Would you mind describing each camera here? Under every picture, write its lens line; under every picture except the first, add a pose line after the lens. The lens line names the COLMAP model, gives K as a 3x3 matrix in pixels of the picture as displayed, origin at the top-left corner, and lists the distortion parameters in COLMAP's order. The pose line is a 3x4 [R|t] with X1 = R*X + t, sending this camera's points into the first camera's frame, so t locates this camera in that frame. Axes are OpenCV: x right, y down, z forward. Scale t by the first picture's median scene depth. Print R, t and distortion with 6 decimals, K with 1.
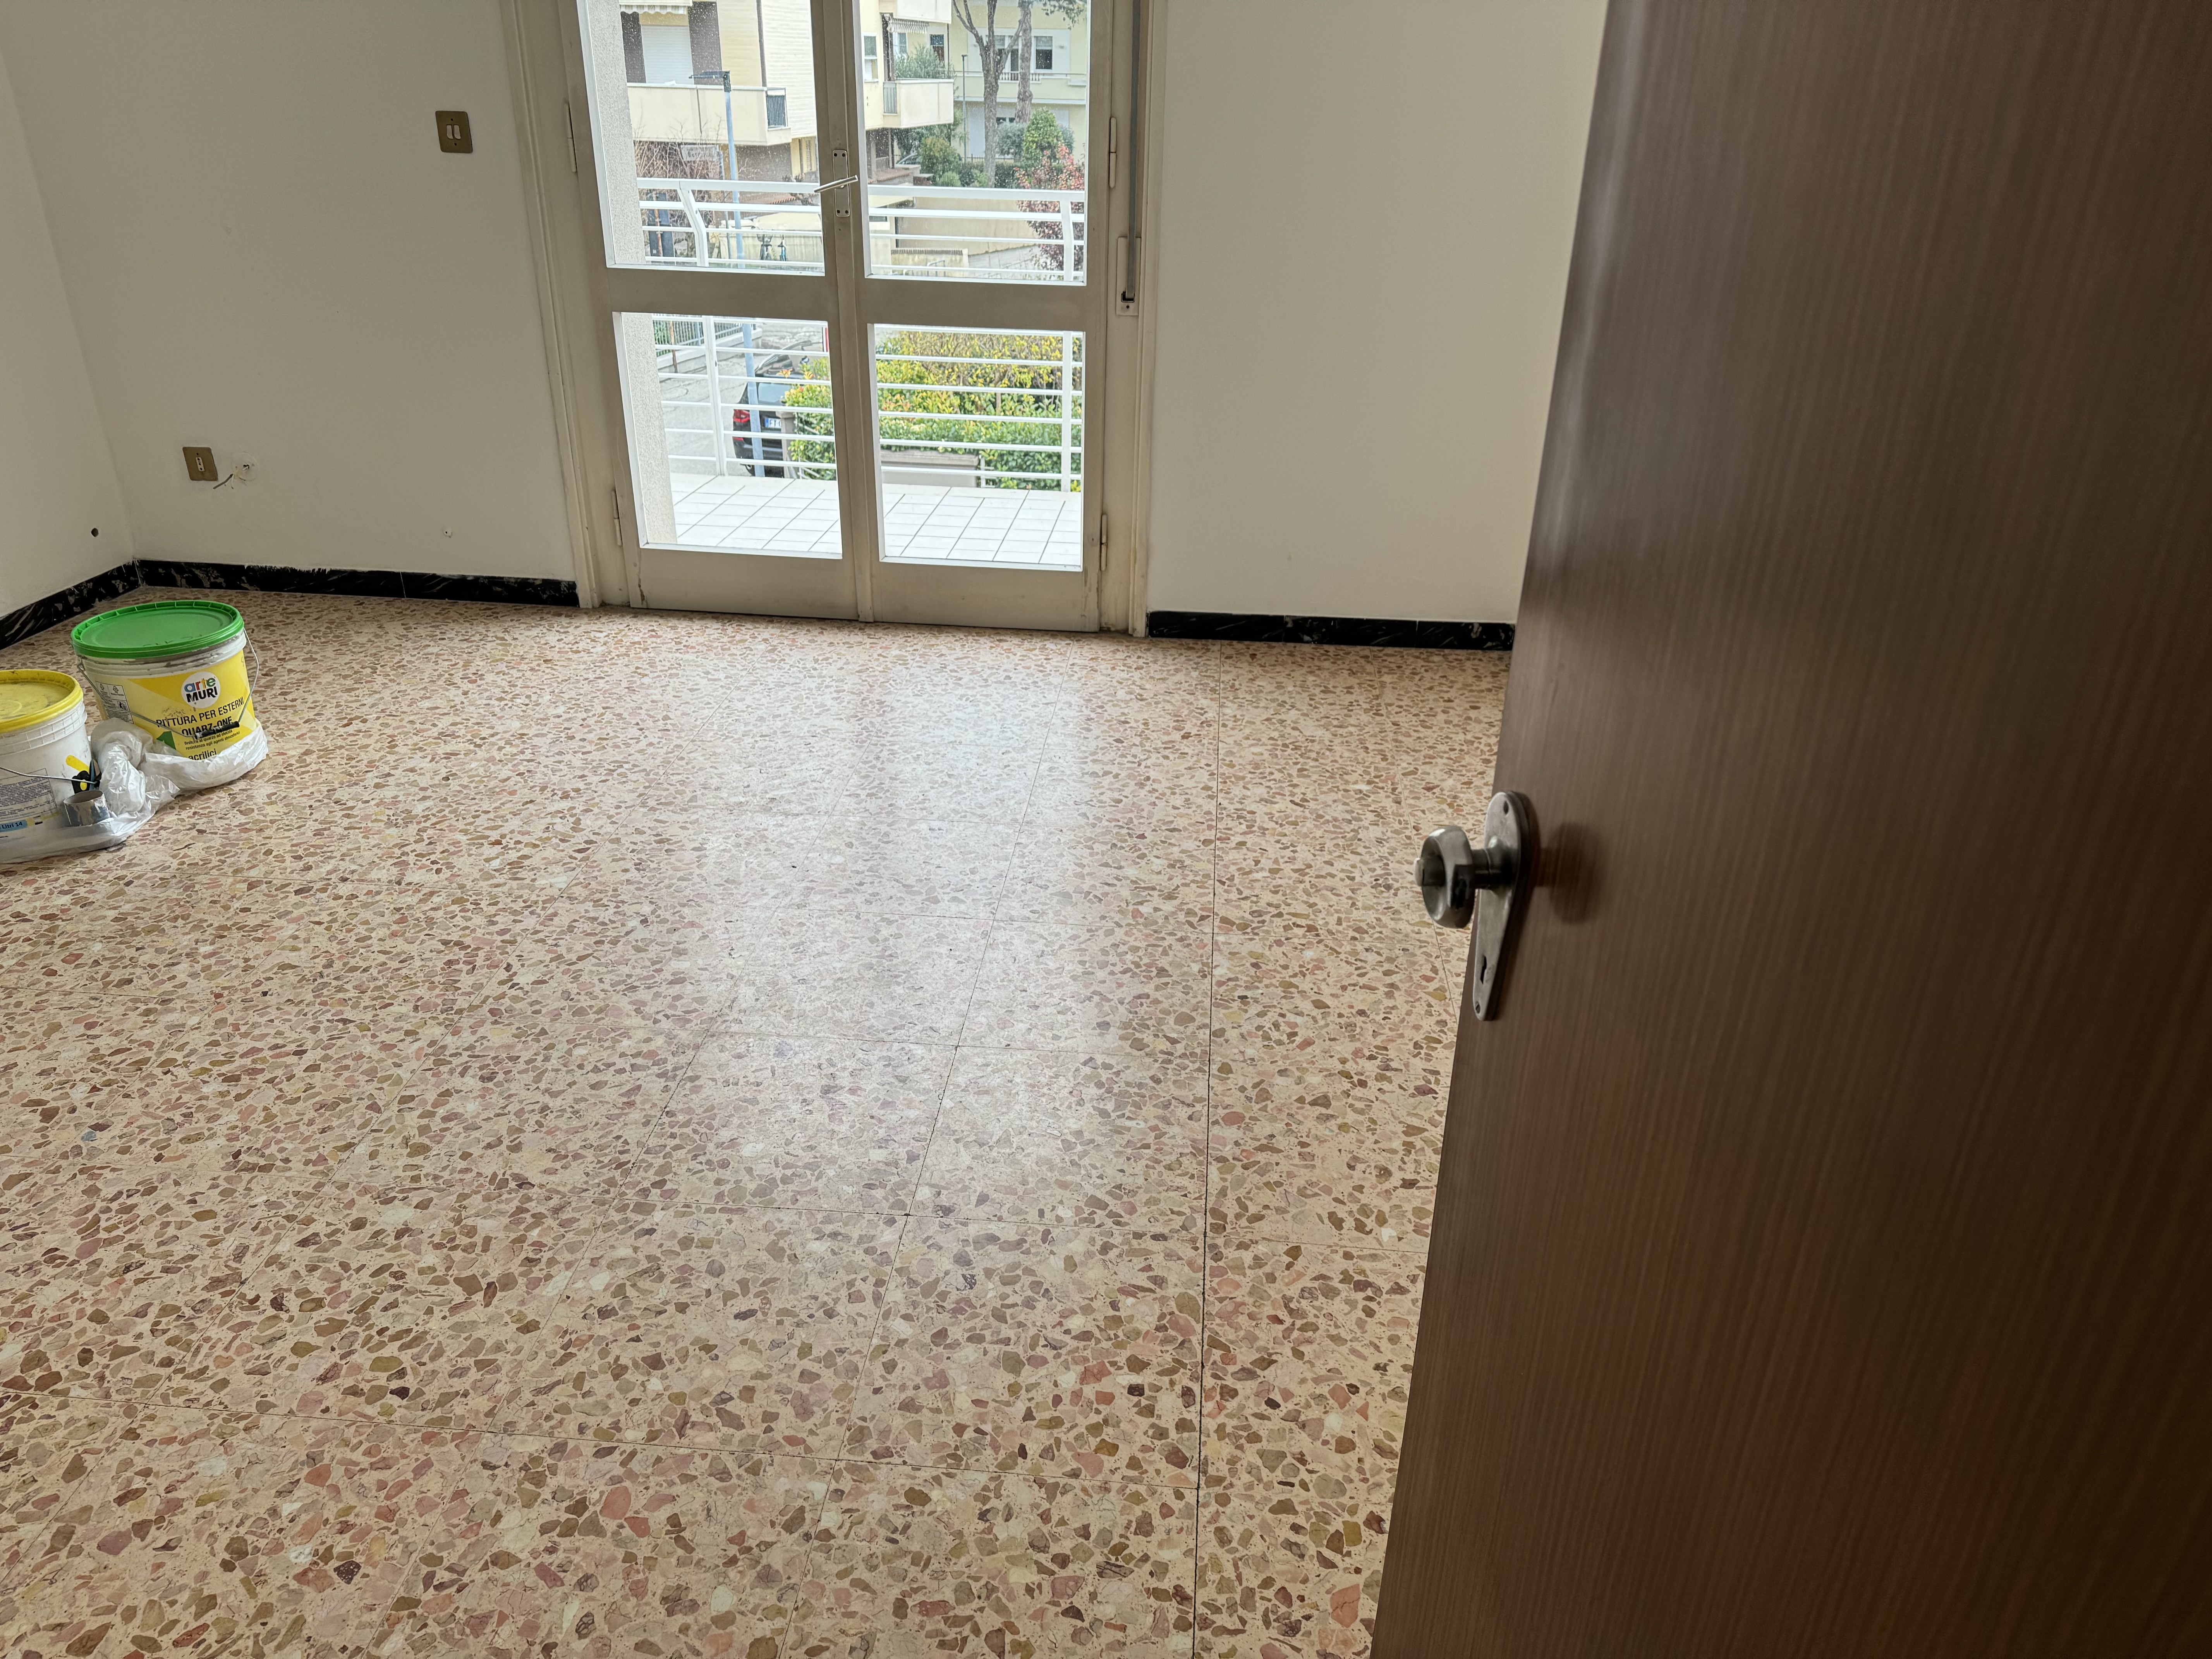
lens RADIAL K [[1497.4, 0, 1106.0], [0, 1497.4, 829.5], [0, 0, 1]] dist [0.141059, -0.227009]
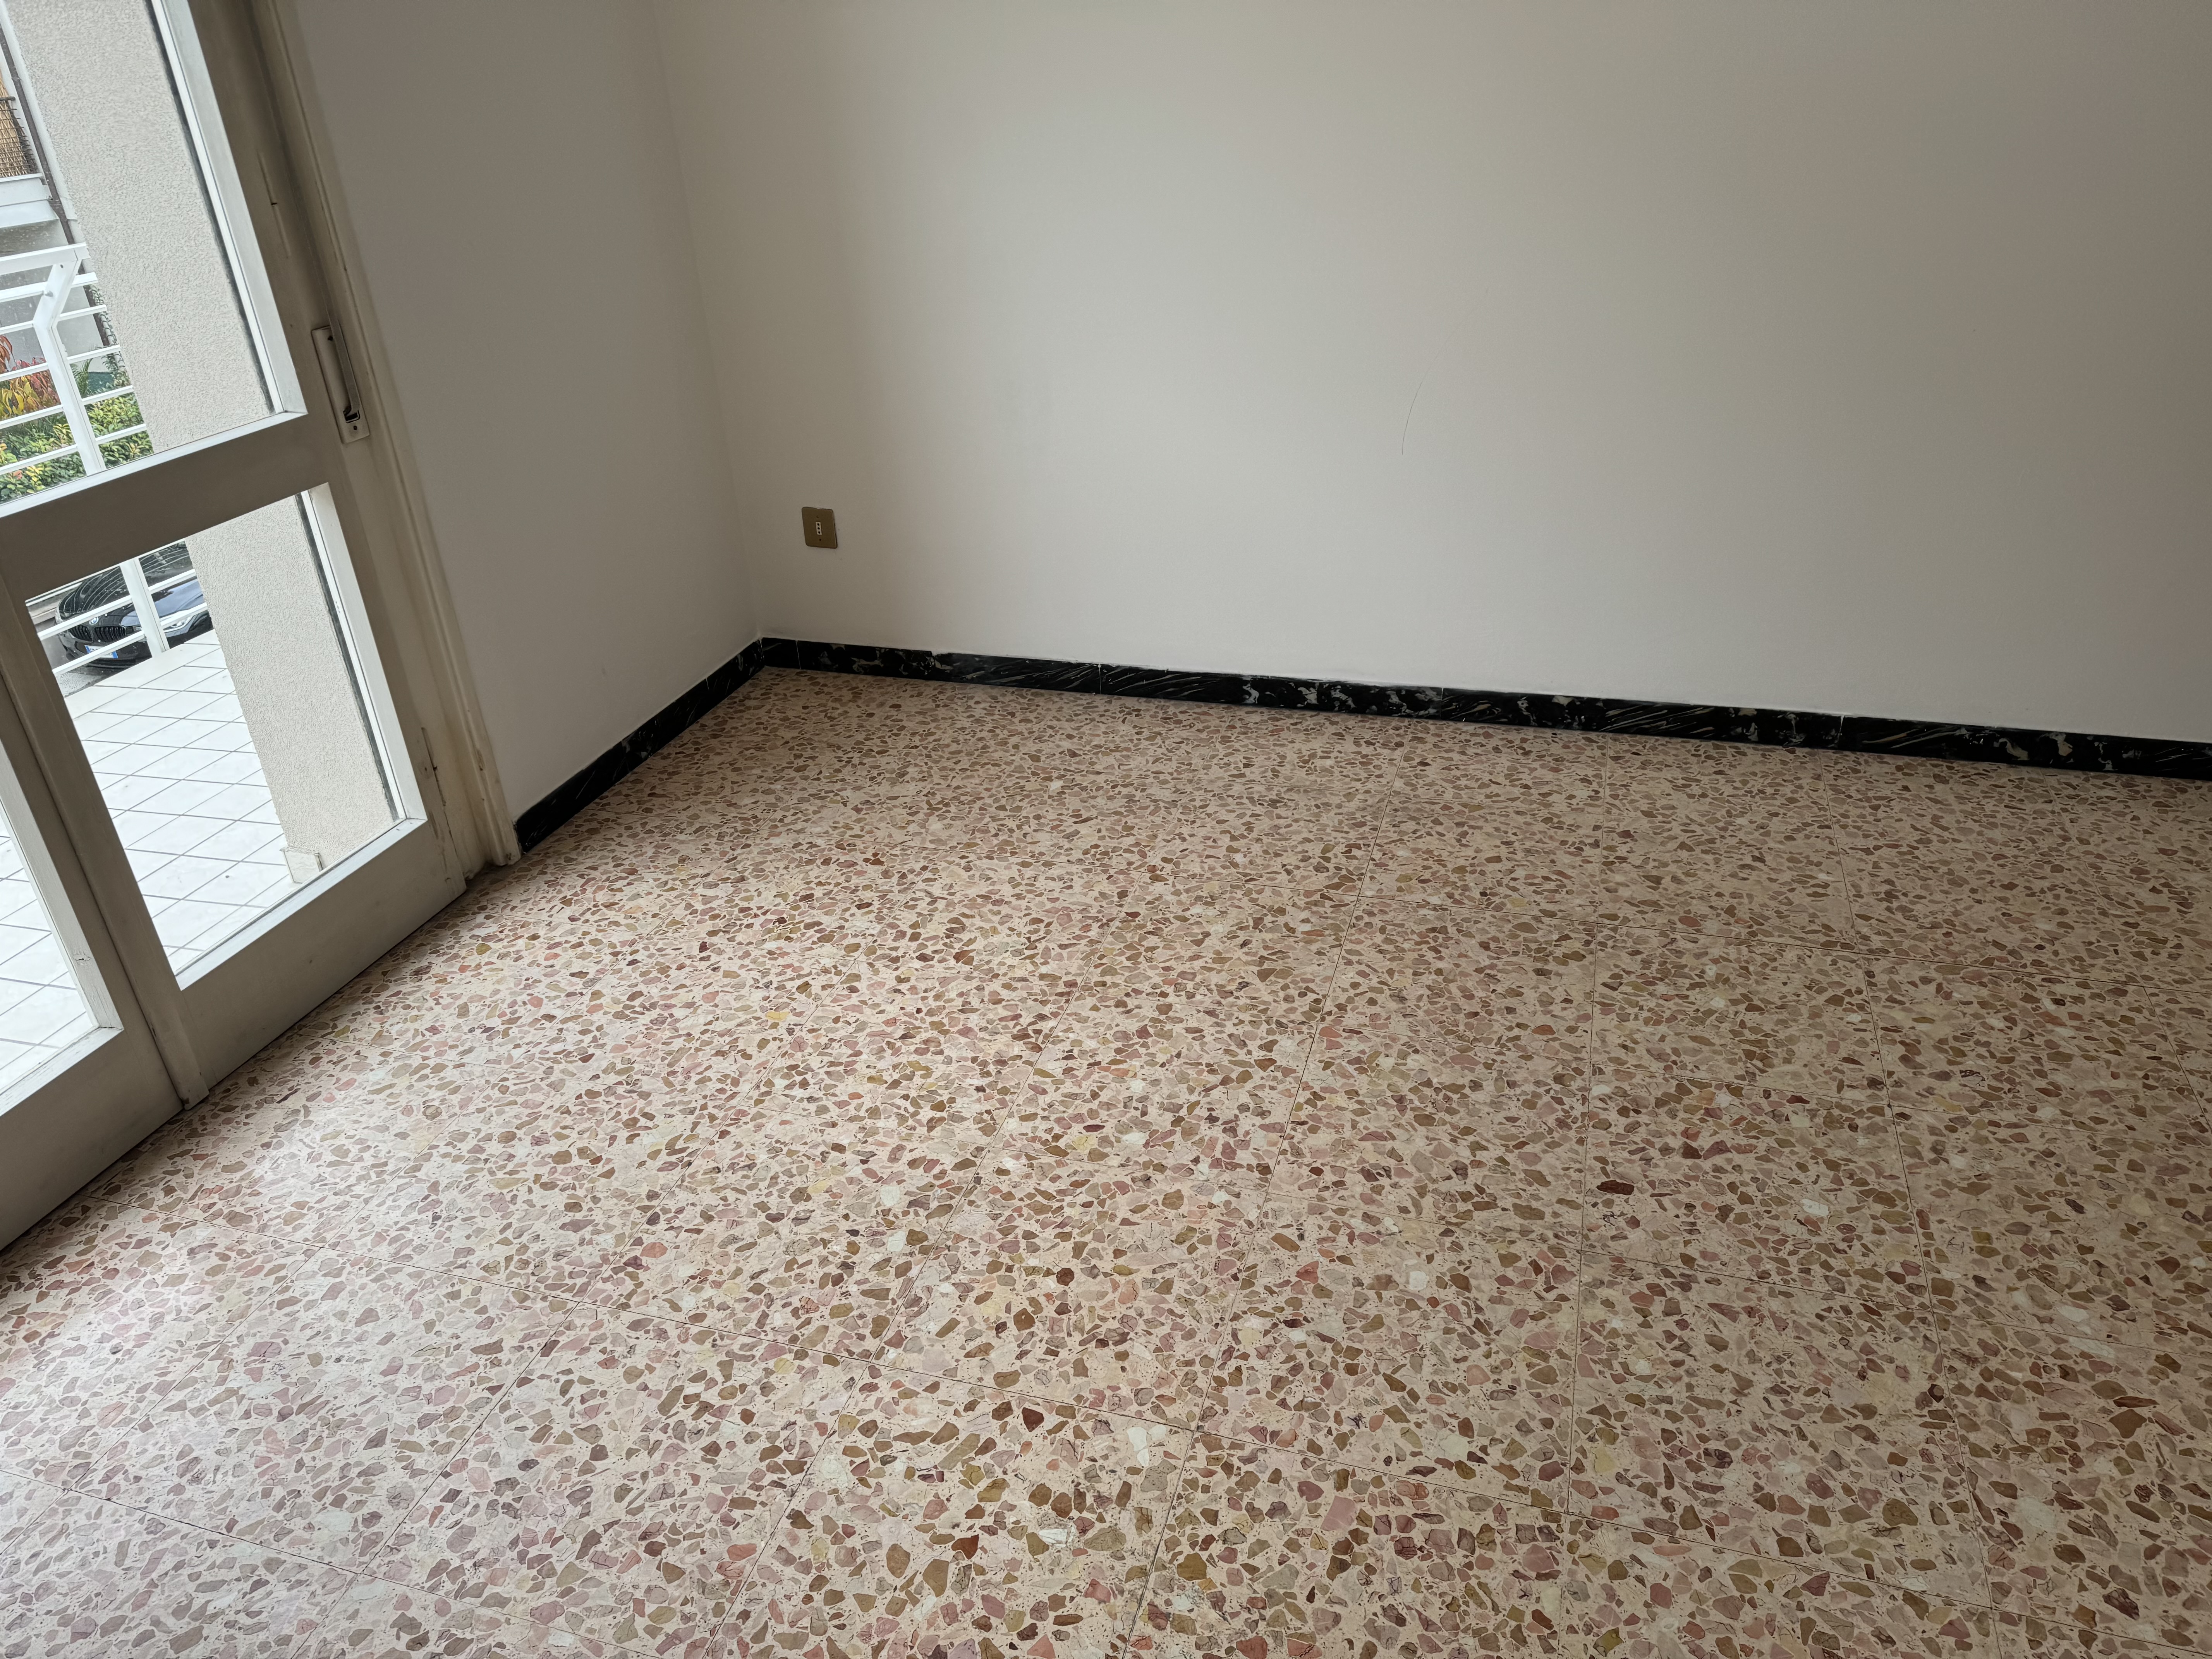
lens RADIAL K [[1570.6, 0, 1044.3], [0, 1570.6, 836.1], [0, 0, 1]] dist [0.046658, -0.037582]
pose [[0.225109, -0.481692, 0.846935, -0.678349], [0.481734, 0.810590, 0.332980, -0.332152], [-0.846911, 0.333040, 0.414518, 0.606516]]
